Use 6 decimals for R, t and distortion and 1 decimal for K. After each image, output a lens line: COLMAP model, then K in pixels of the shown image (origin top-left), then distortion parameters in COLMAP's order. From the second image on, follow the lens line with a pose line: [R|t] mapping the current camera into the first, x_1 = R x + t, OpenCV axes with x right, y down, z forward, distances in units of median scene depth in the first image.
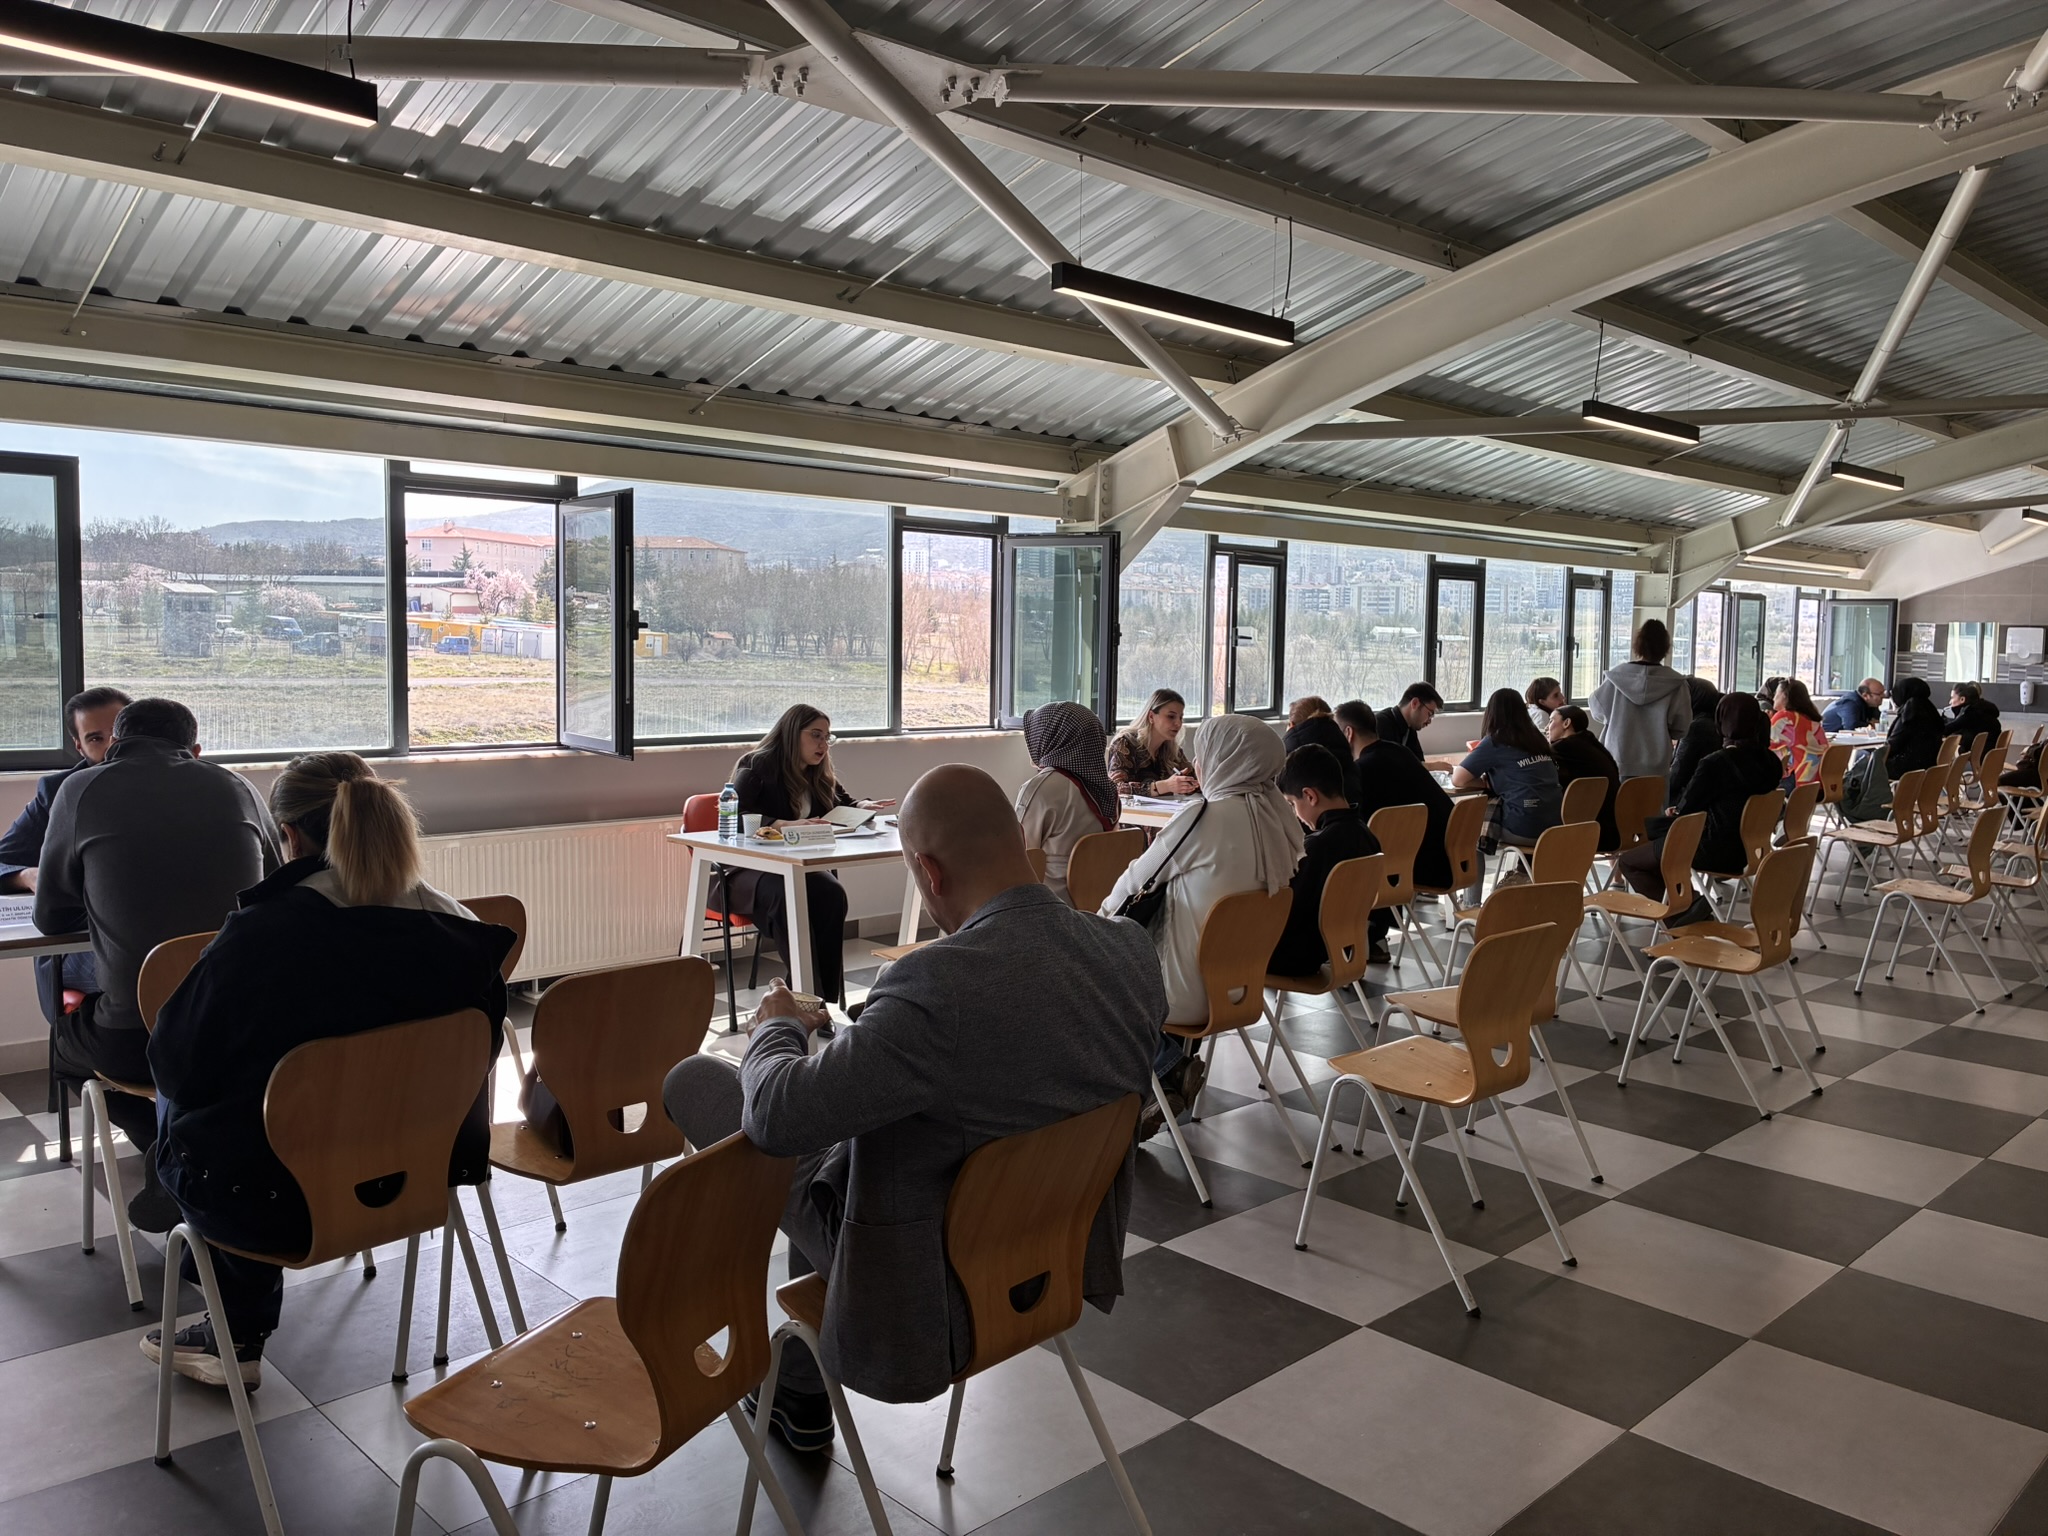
lens RADIAL K [[1551.4, 0, 1029.0], [0, 1551.4, 779.3], [0, 0, 1]] dist [0.017146, -0.009592]
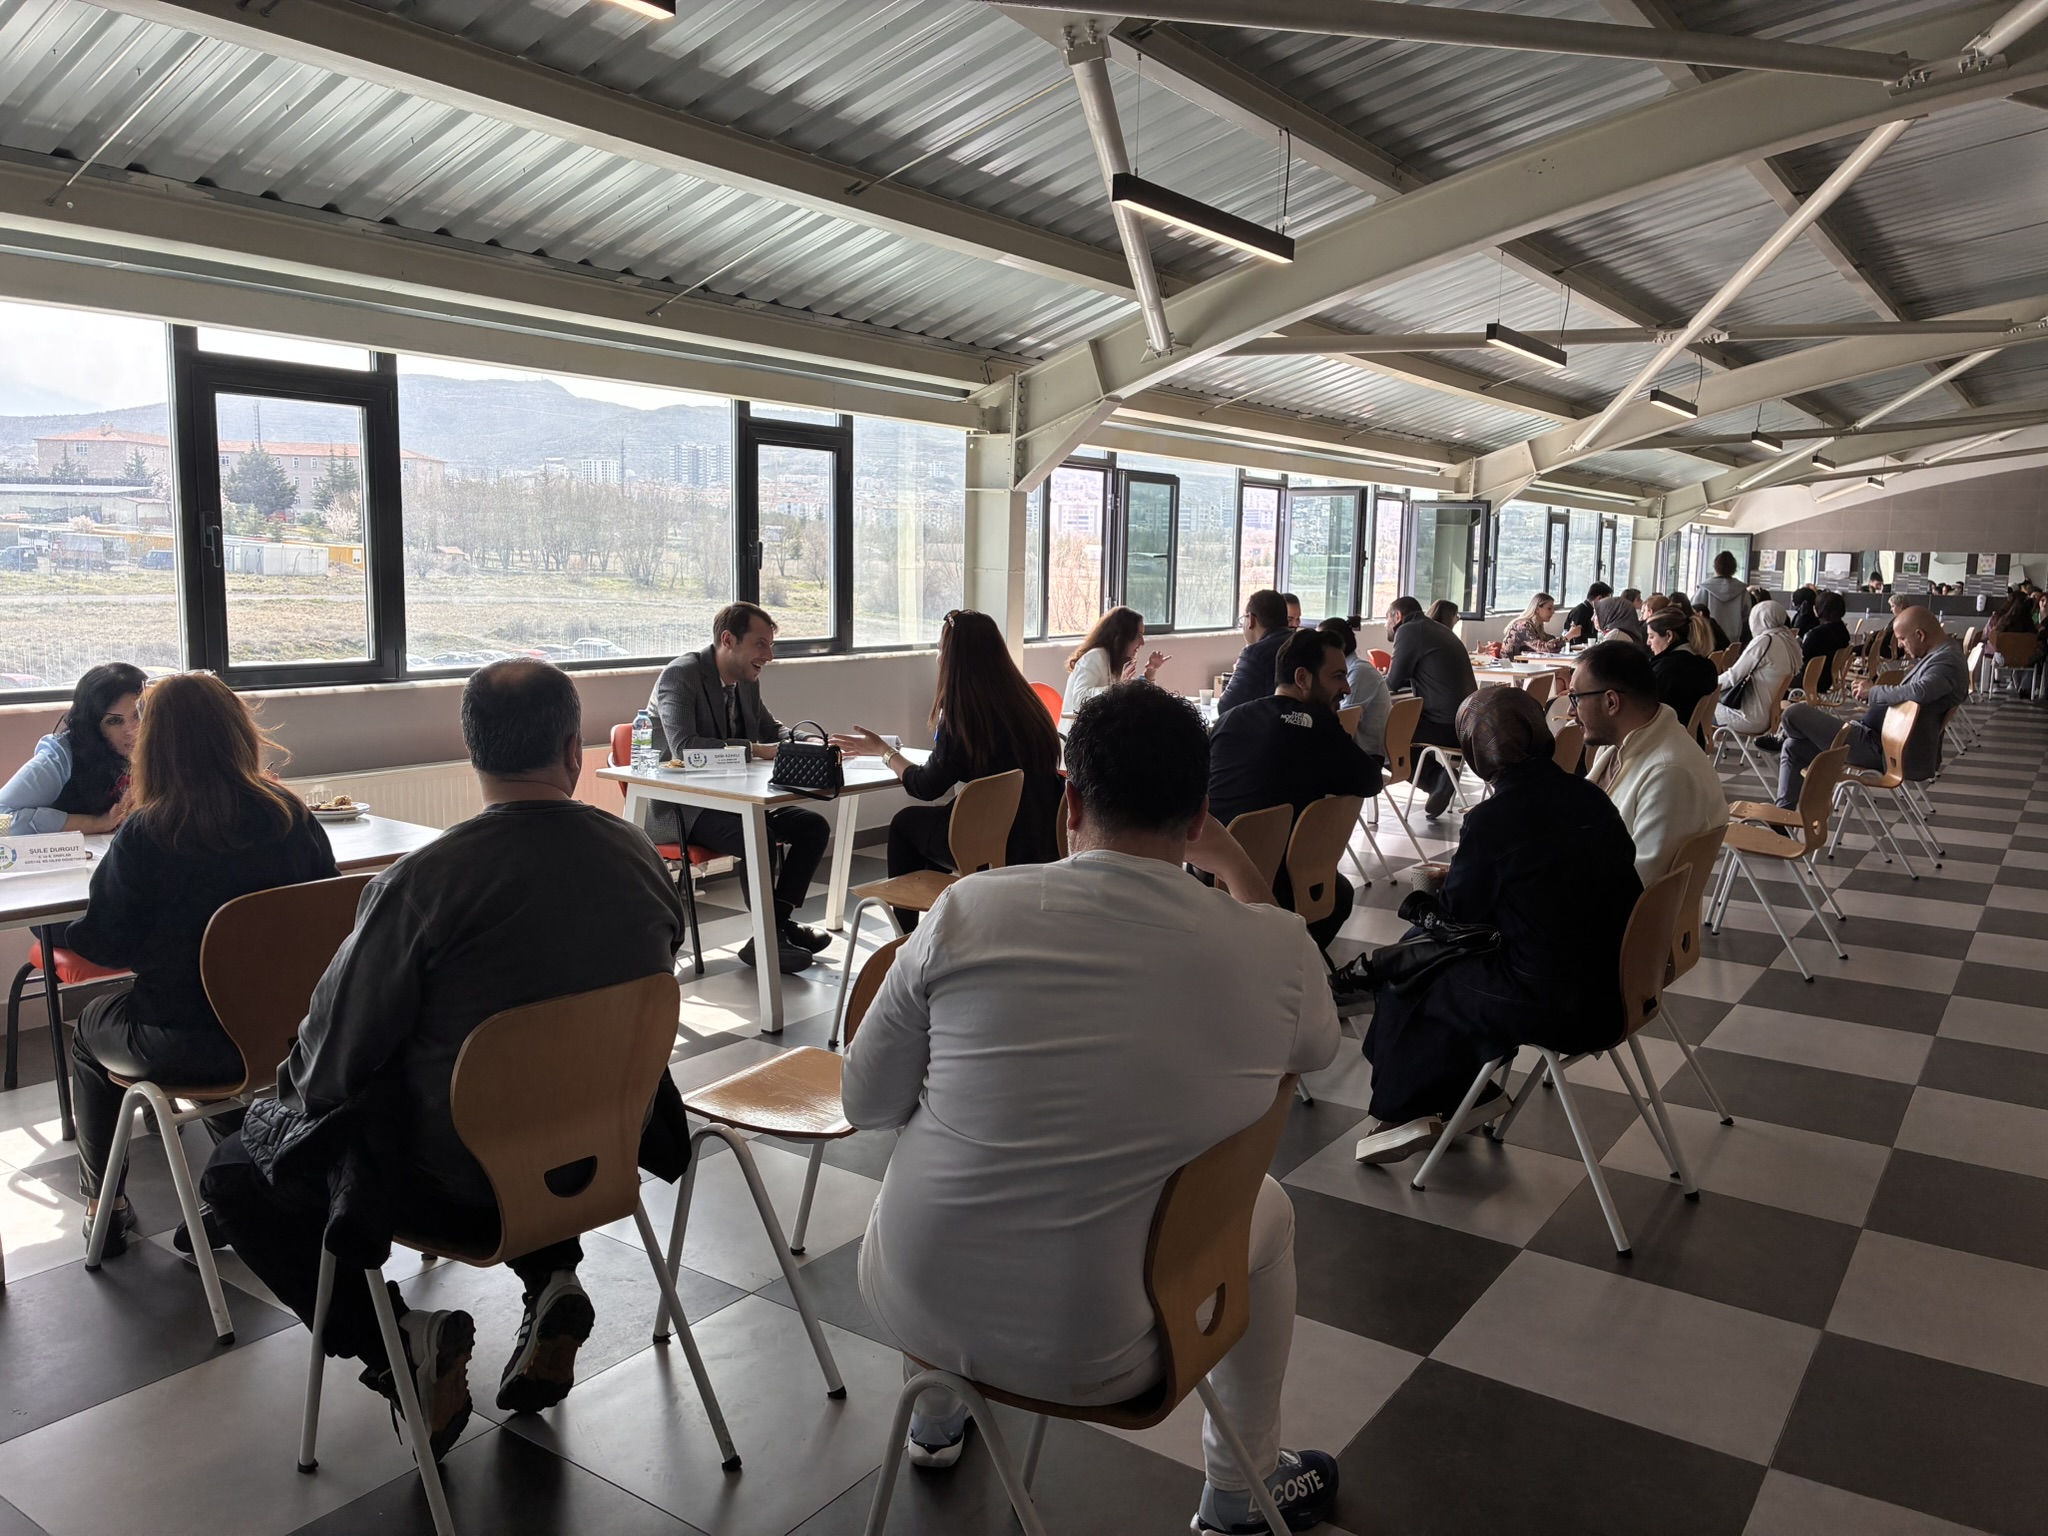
lens RADIAL K [[1571.3, 0, 1028.3], [0, 1571.3, 702.0], [0, 0, 1]] dist [0.000038, -0.007214]
pose [[0.983670, -0.015615, 0.179301, -0.123750], [0.014909, 0.999875, 0.005288, -0.003327], [-0.179362, -0.002529, 0.983780, 0.024331]]
